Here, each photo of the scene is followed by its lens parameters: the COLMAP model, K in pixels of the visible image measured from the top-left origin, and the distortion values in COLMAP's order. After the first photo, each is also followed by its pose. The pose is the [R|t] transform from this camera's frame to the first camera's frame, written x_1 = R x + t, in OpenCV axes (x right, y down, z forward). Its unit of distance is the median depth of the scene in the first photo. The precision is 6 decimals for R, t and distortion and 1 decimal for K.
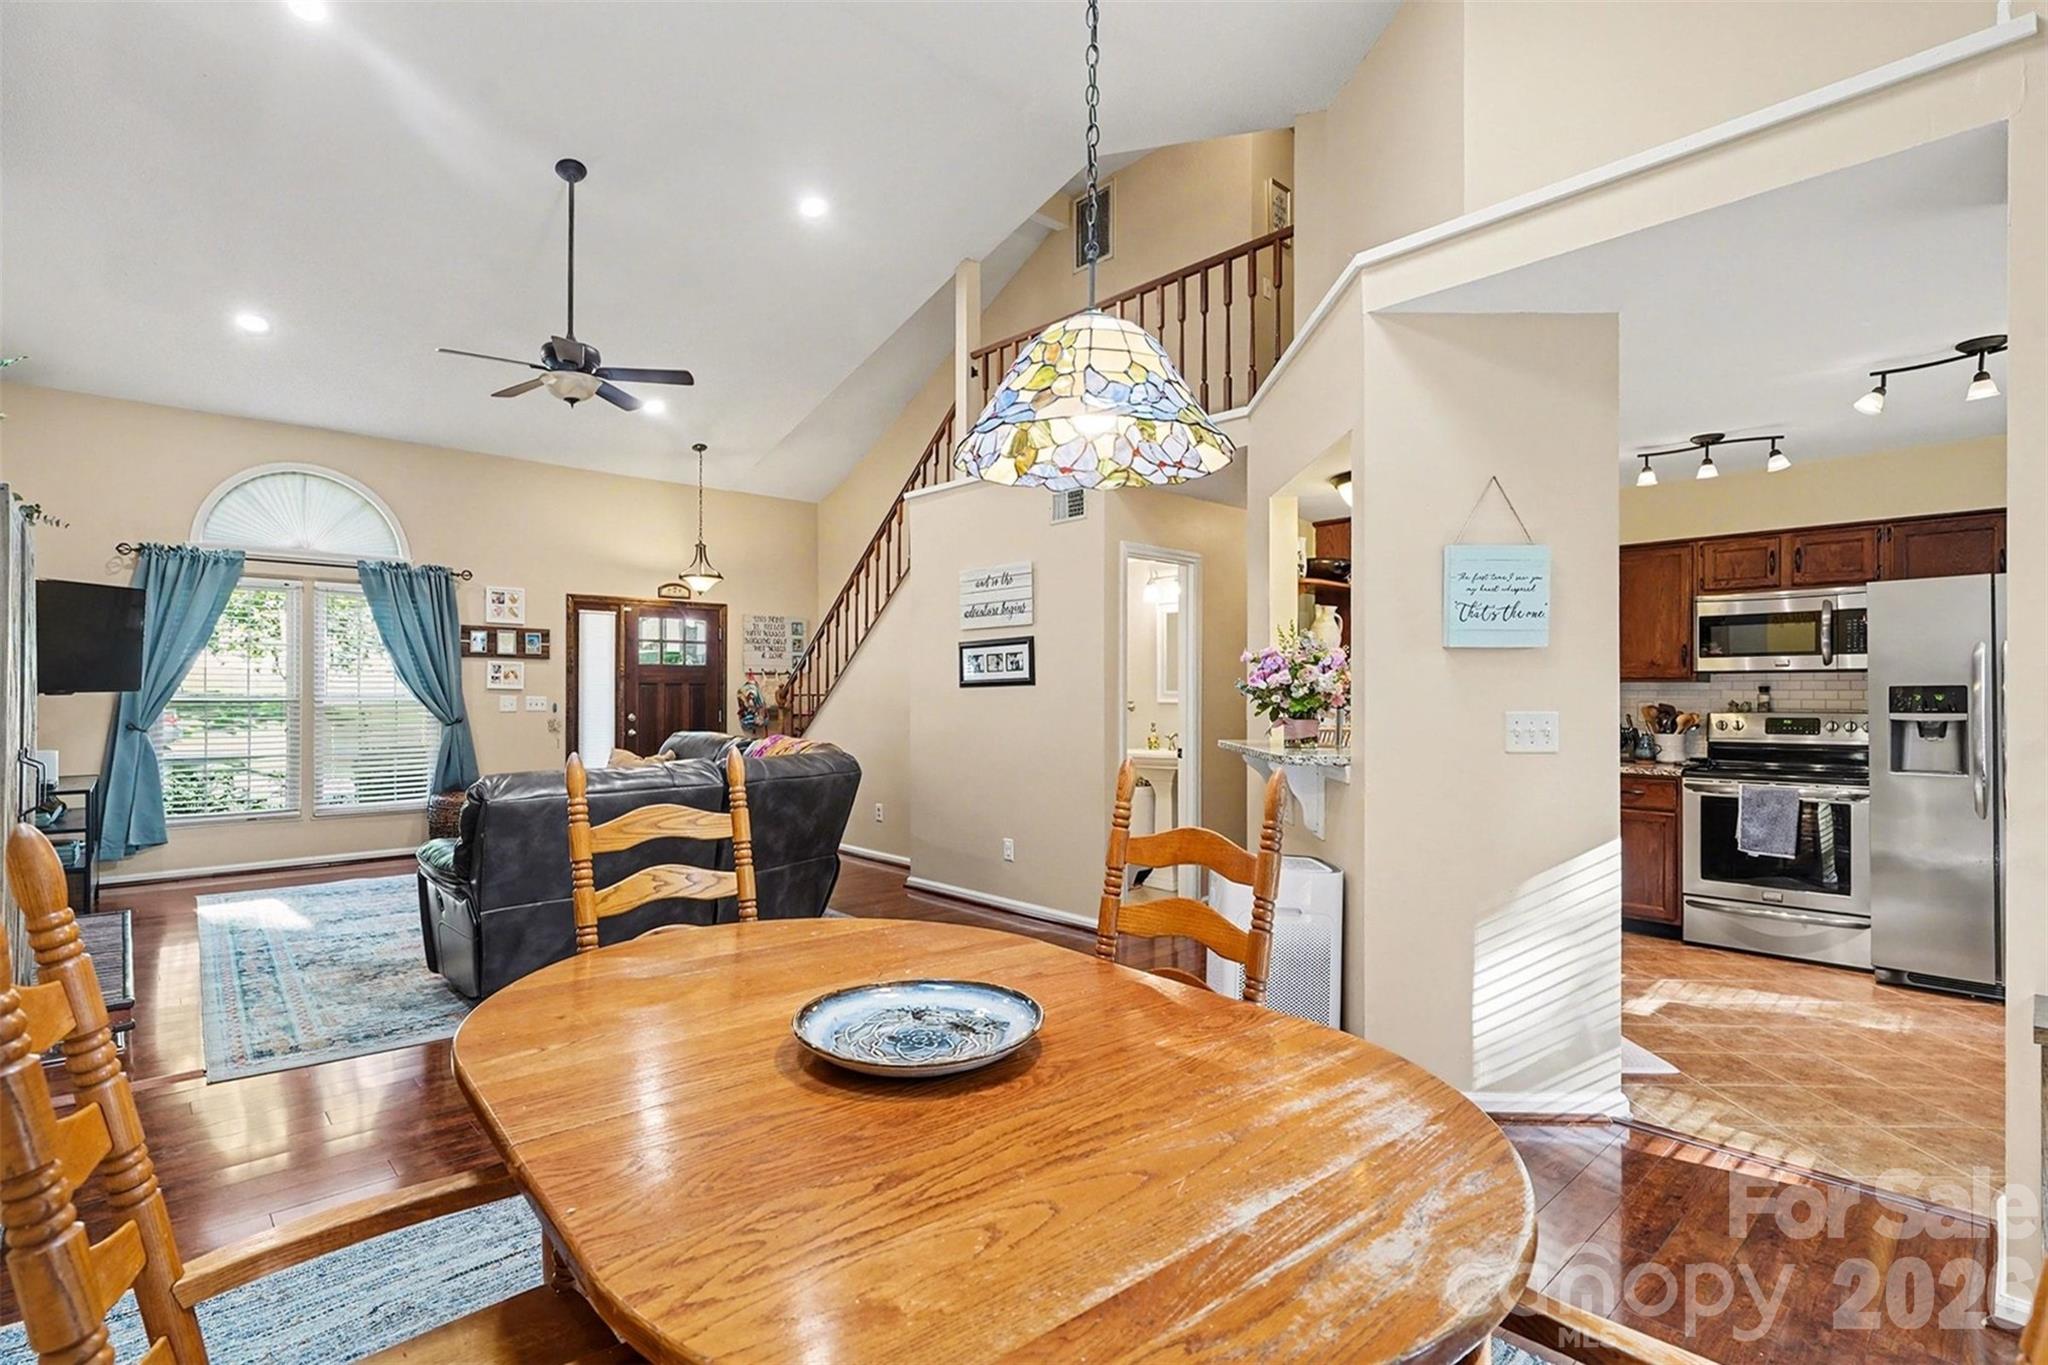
lens RADIAL K [[981.6, 0, 997.2], [0, 981.6, 713.6], [0, 0, 1]] dist [0.002480, -0.000861]
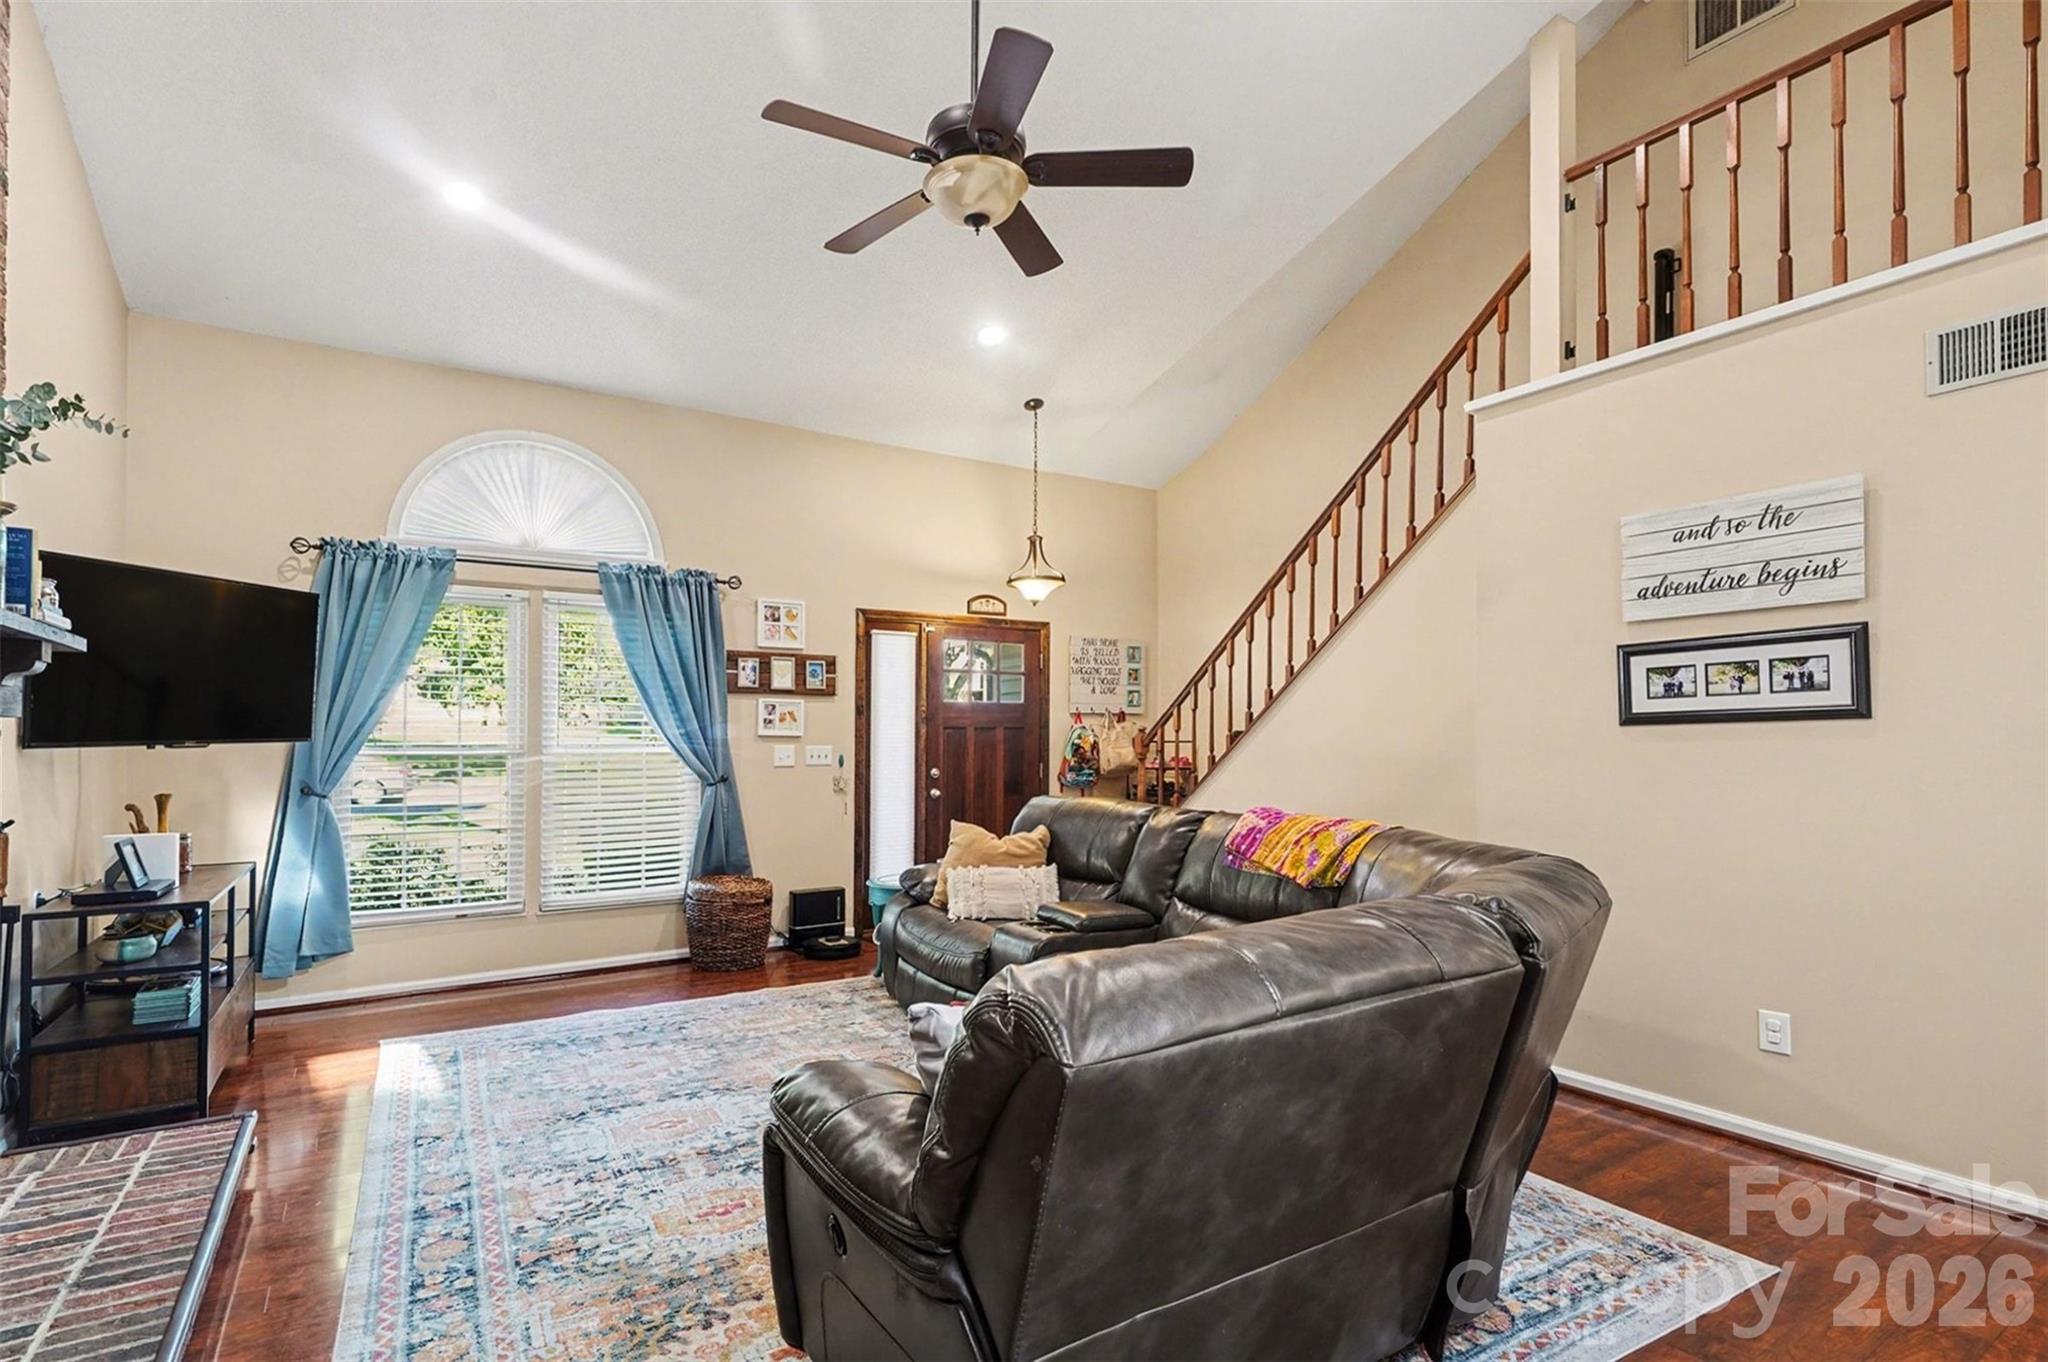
lens RADIAL K [[959.2, 0, 1044.4], [0, 959.2, 742.8], [0, 0, 1]] dist [0.002690, -0.000281]
pose [[0.993001, -0.005425, -0.117980, -0.226525], [0.003157, 0.999807, -0.019396, -0.005645], [0.118063, 0.018888, 0.992826, 0.316040]]
